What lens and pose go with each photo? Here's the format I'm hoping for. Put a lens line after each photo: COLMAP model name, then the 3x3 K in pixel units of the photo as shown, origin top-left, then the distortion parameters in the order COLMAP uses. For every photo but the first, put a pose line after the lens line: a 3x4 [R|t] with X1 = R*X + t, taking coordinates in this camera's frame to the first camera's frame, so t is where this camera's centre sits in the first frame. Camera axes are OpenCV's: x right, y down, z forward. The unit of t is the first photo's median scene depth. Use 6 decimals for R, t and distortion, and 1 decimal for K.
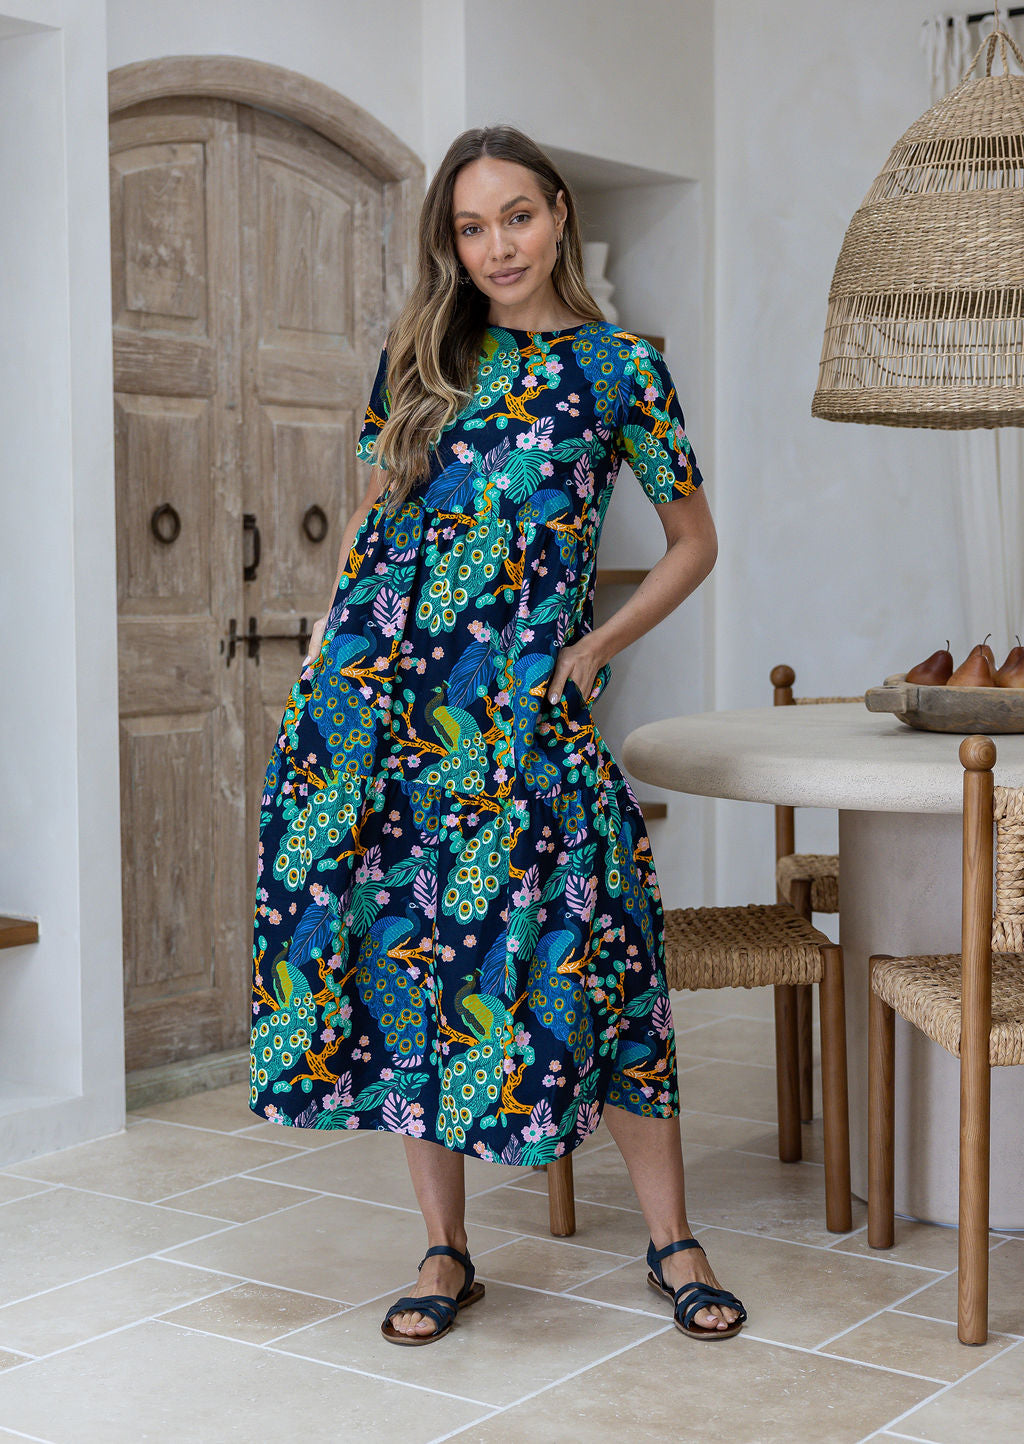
lens RADIAL K [[2342.3, 0, 512.0], [0, 2342.3, 722.0], [0, 0, 1]] dist [0.008297, -0.009694]
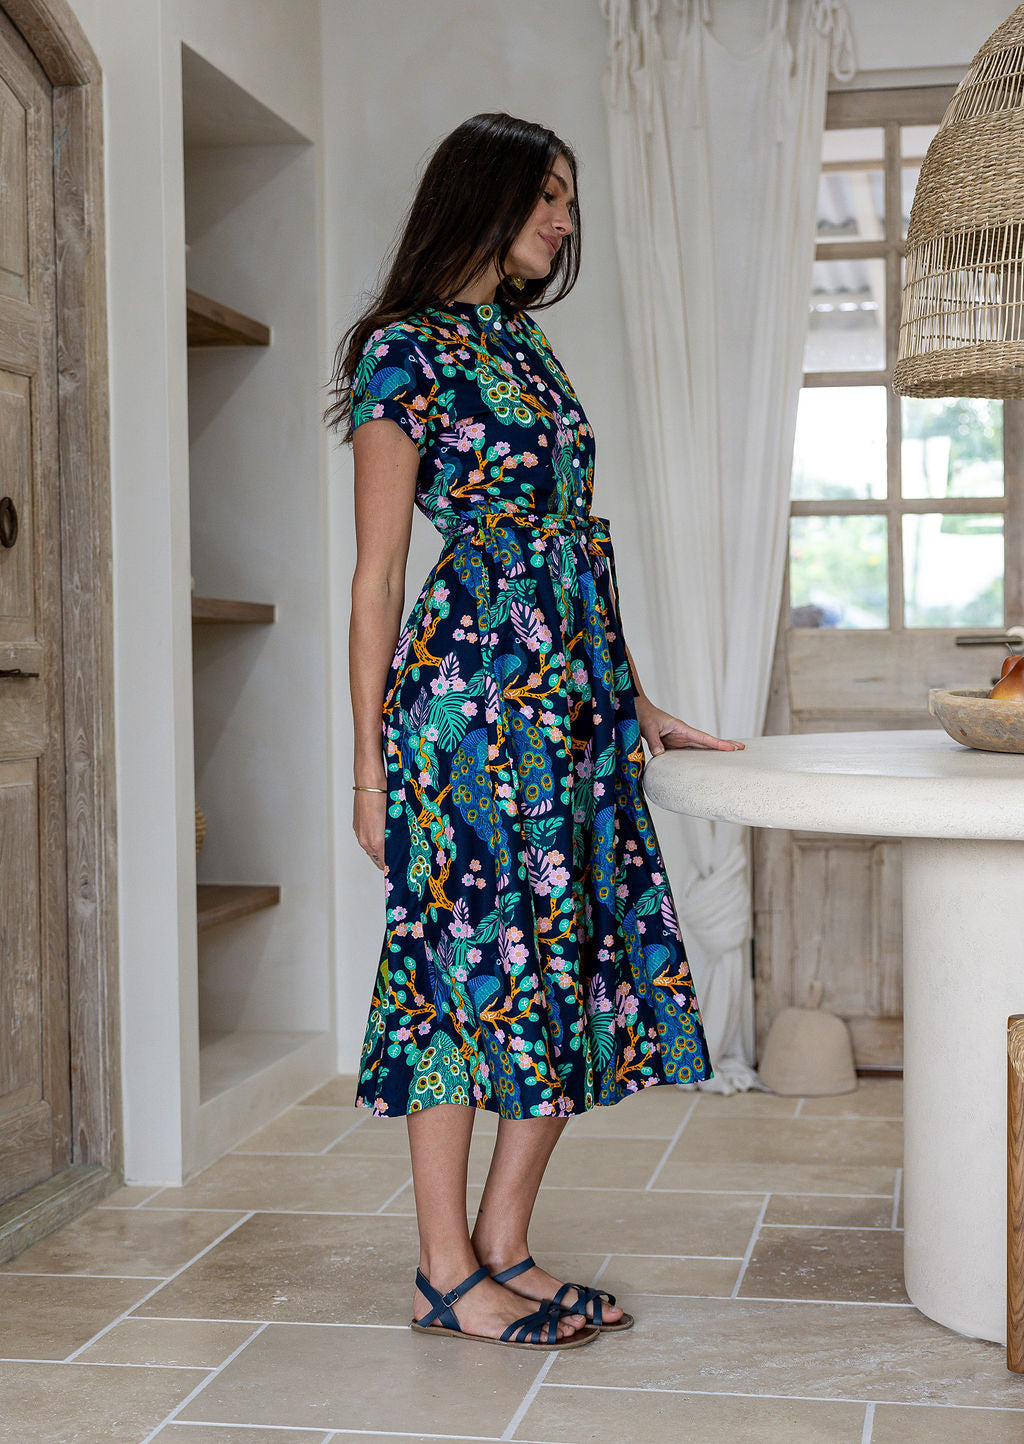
lens RADIAL K [[2342.3, 0, 512.0], [0, 2342.3, 722.0], [0, 0, 1]] dist [0.008297, -0.009694]
pose [[0.898282, -0.015655, 0.439140, -0.270476], [0.034045, 0.998841, -0.034033, 0.010033], [-0.438098, 0.045522, 0.897774, 0.261731]]
